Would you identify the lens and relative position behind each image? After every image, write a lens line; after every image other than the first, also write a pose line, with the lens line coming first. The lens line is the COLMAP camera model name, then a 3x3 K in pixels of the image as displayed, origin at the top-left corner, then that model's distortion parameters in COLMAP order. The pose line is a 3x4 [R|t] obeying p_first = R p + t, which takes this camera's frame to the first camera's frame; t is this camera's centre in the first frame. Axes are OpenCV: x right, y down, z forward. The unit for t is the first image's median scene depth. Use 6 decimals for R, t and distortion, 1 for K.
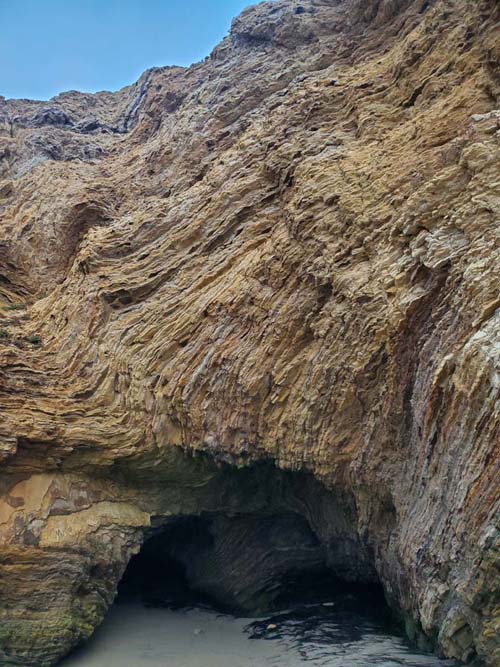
lens RADIAL K [[516.0, 0, 235.9], [0, 516.0, 346.6], [0, 0, 1]] dist [0.044945, -0.033856]
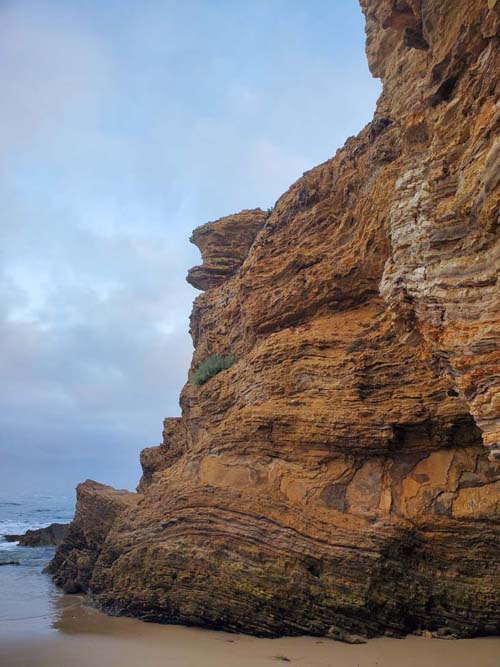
lens RADIAL K [[513.3, 0, 252.8], [0, 513.3, 347.3], [0, 0, 1]] dist [0.027947, -0.020411]
pose [[0.406646, -0.275266, -0.871130, 0.426060], [0.329437, 0.933558, -0.141210, 0.063390], [0.852121, -0.229560, 0.470310, 0.202135]]
